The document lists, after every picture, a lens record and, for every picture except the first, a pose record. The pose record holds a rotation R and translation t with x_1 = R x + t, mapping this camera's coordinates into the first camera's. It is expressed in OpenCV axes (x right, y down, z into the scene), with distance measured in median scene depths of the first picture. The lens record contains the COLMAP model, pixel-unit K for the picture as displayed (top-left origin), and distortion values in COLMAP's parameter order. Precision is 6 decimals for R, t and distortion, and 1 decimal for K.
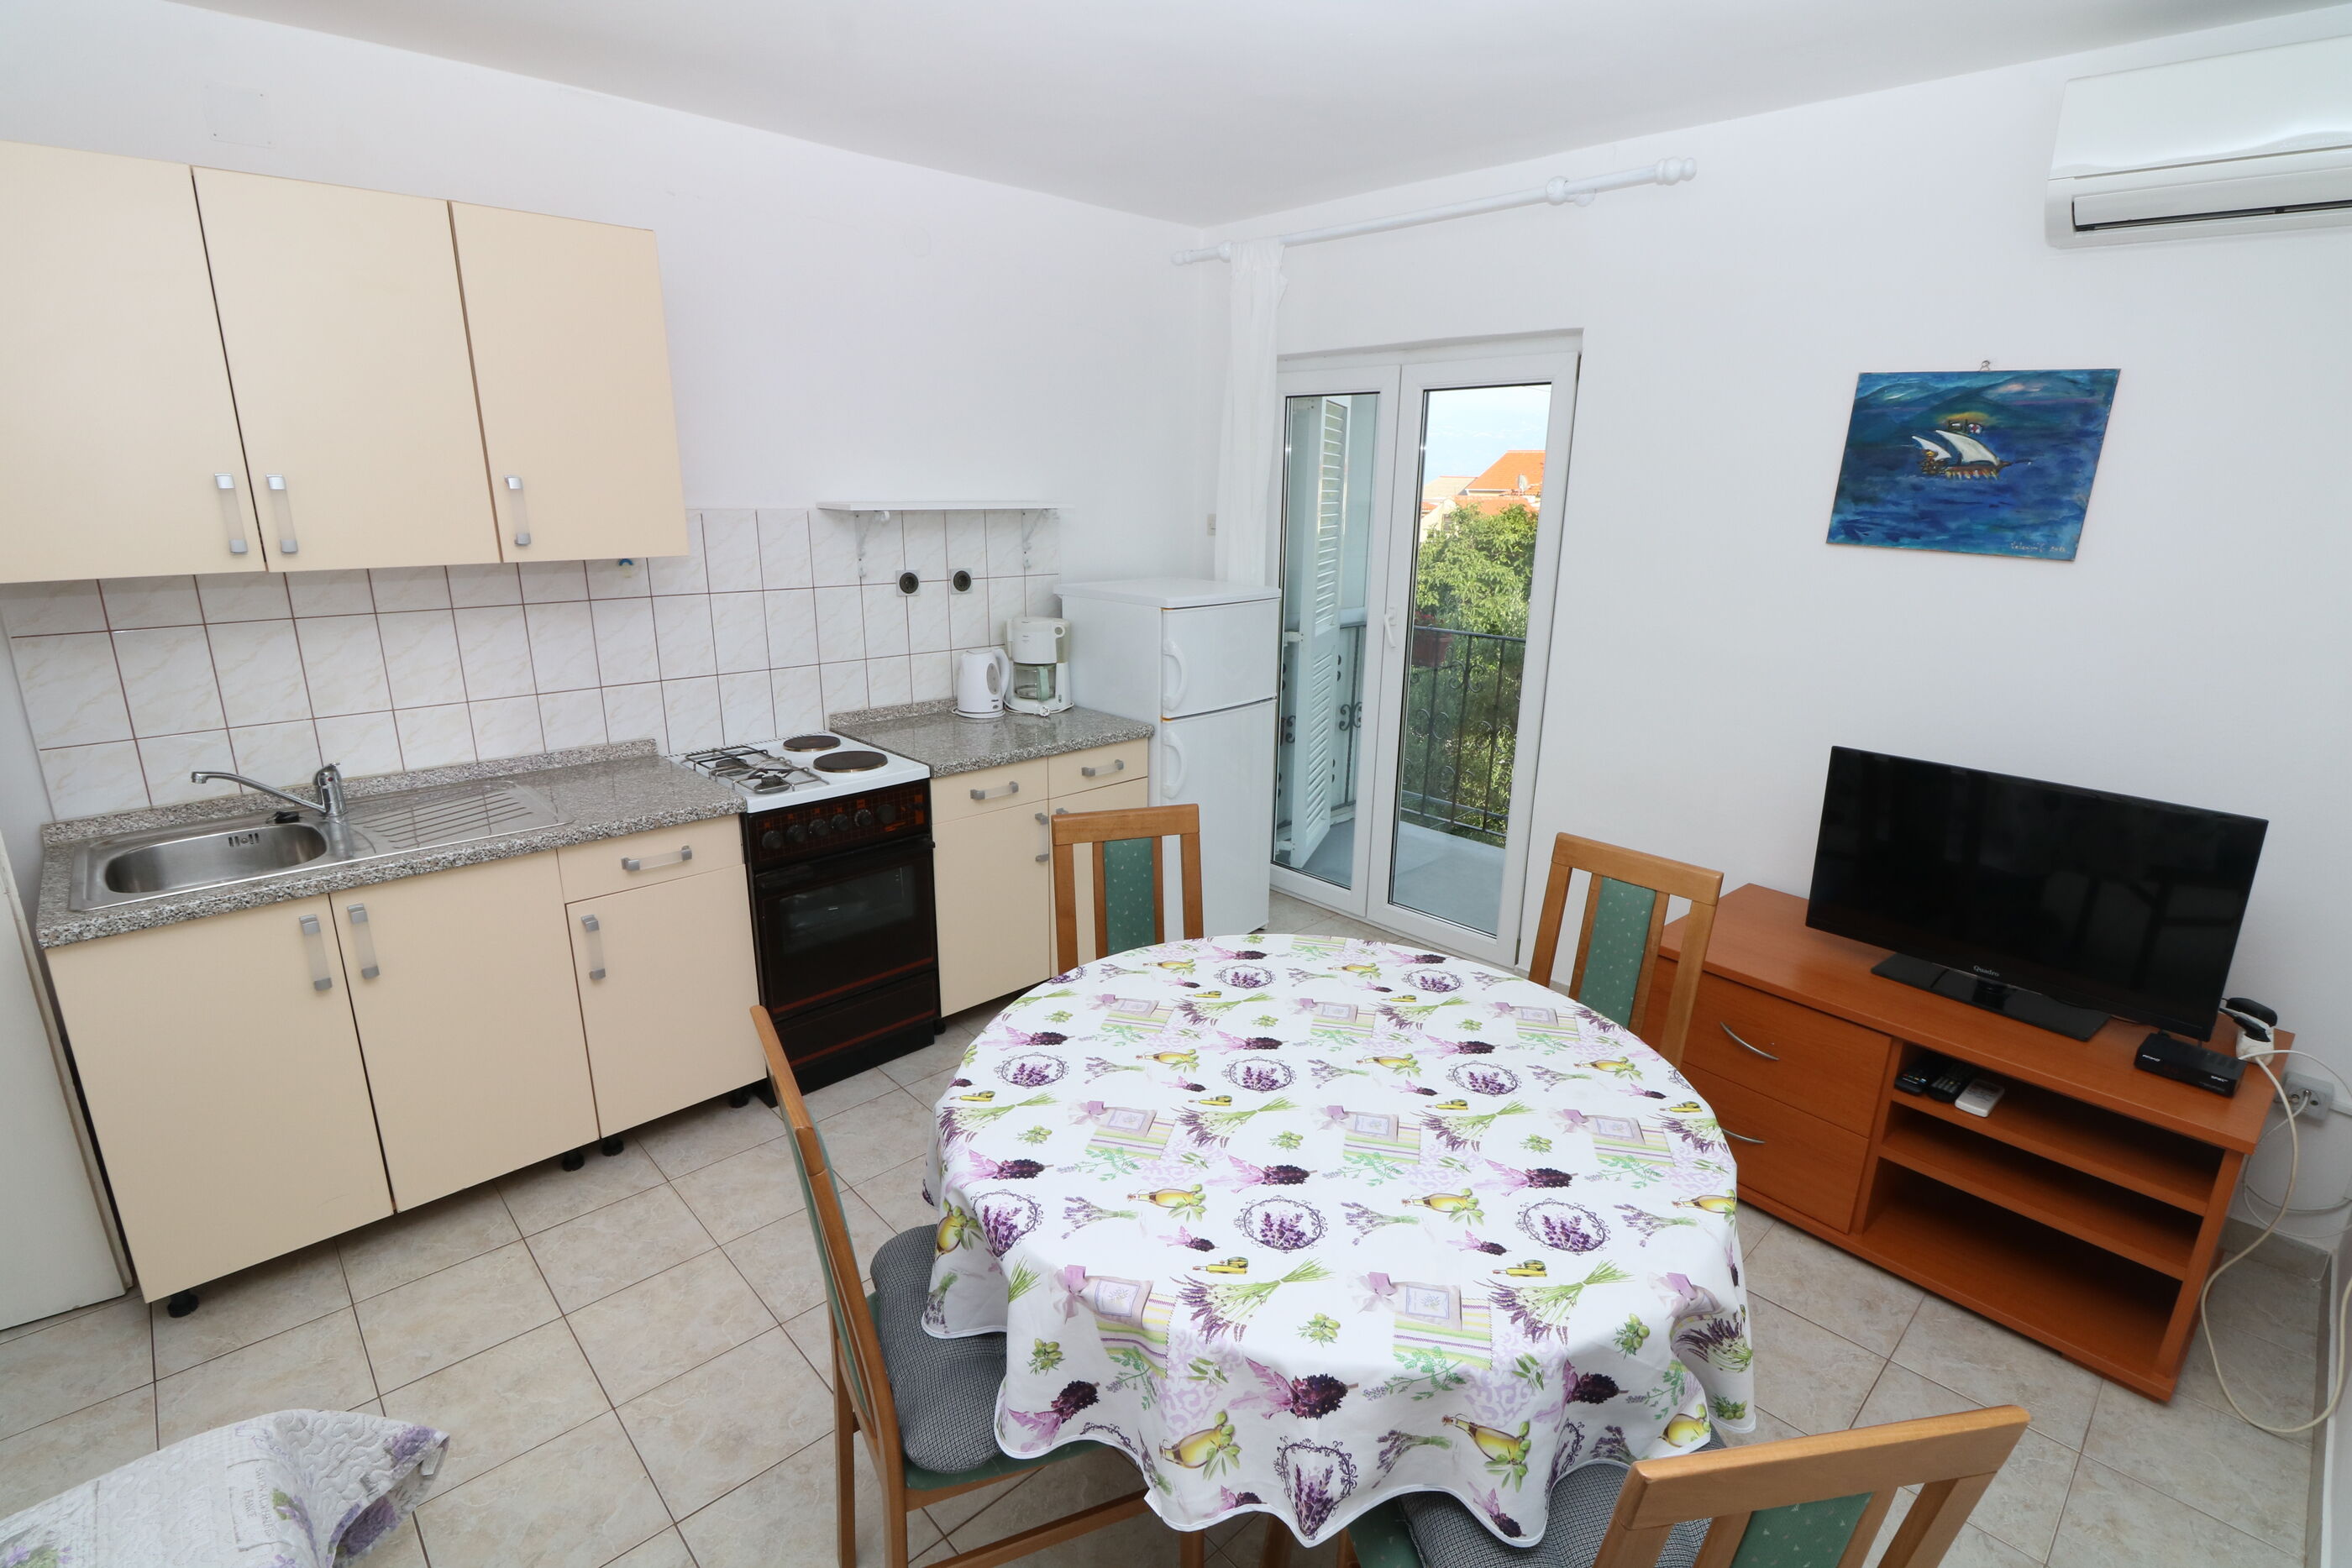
lens RADIAL K [[1085.1, 0, 1188.3], [0, 1085.1, 787.9], [0, 0, 1]] dist [0.001423, -0.014327]
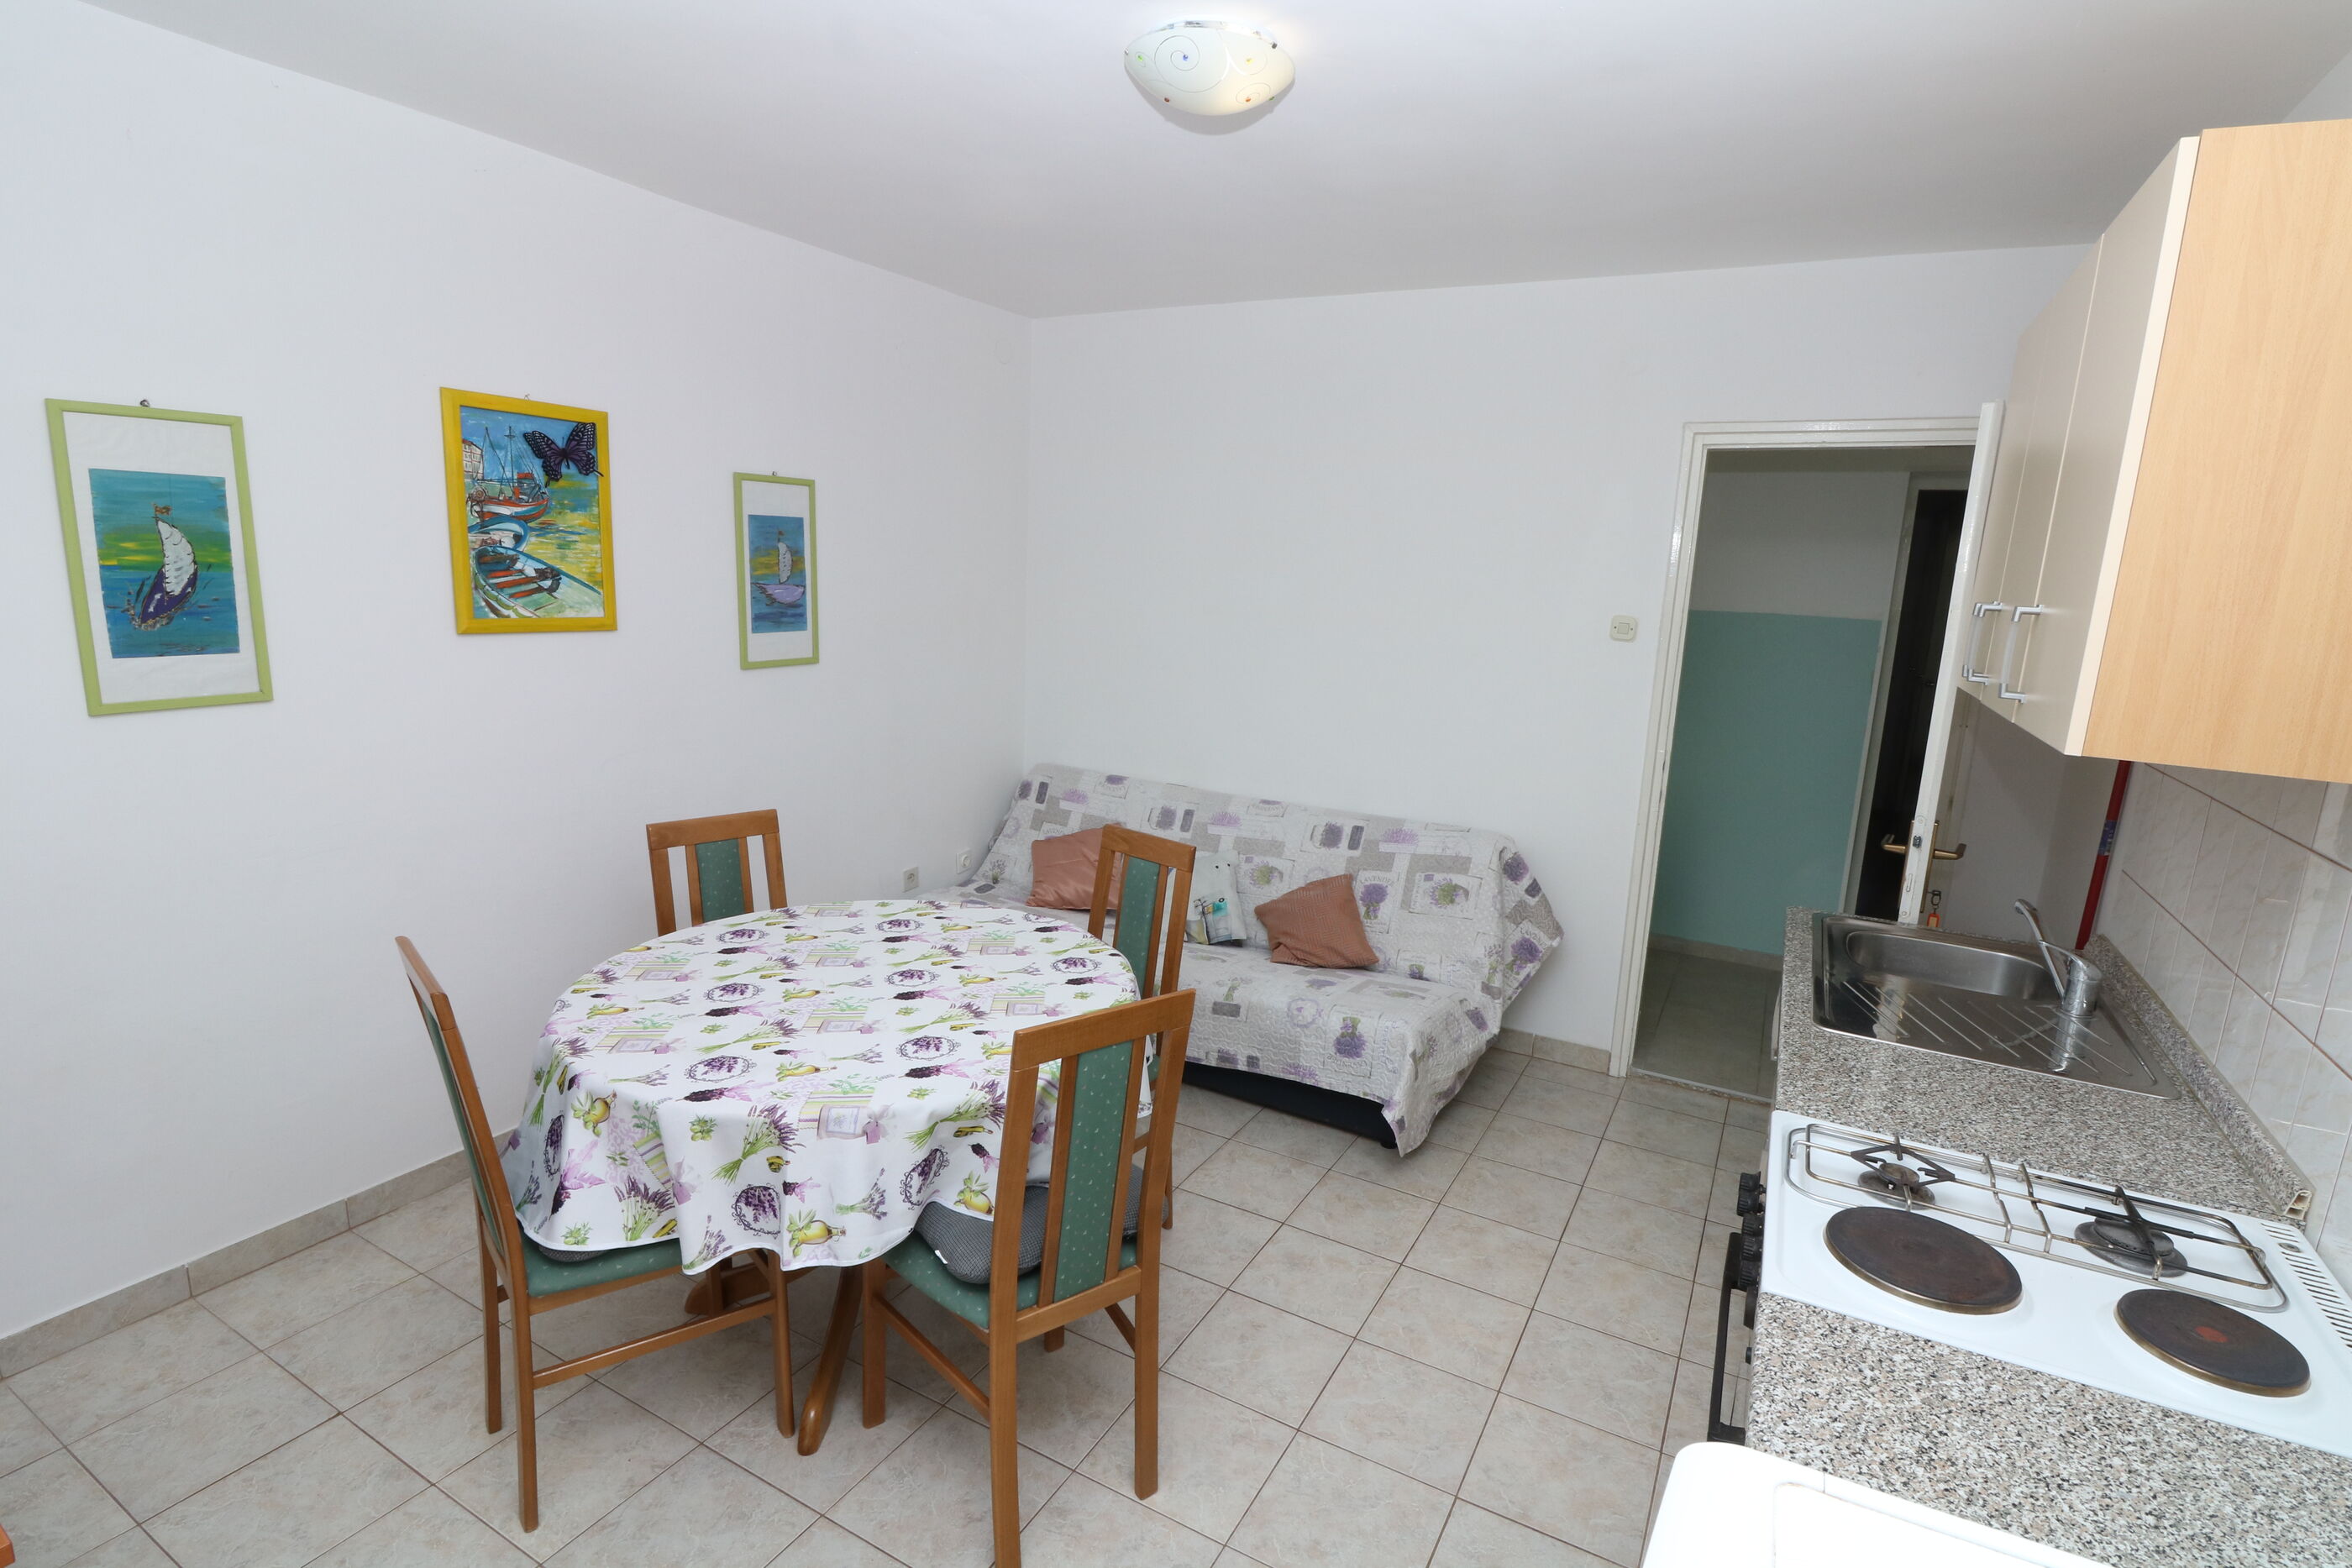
lens RADIAL K [[1137.5, 0, 1188.5], [0, 1137.5, 786.0], [0, 0, 1]] dist [0.002781, -0.013845]
pose [[-0.952772, 0.002051, -0.303680, 0.115785], [-0.136057, 0.891123, 0.432884, -0.423171], [0.271504, 0.453757, -0.848758, 1.511198]]
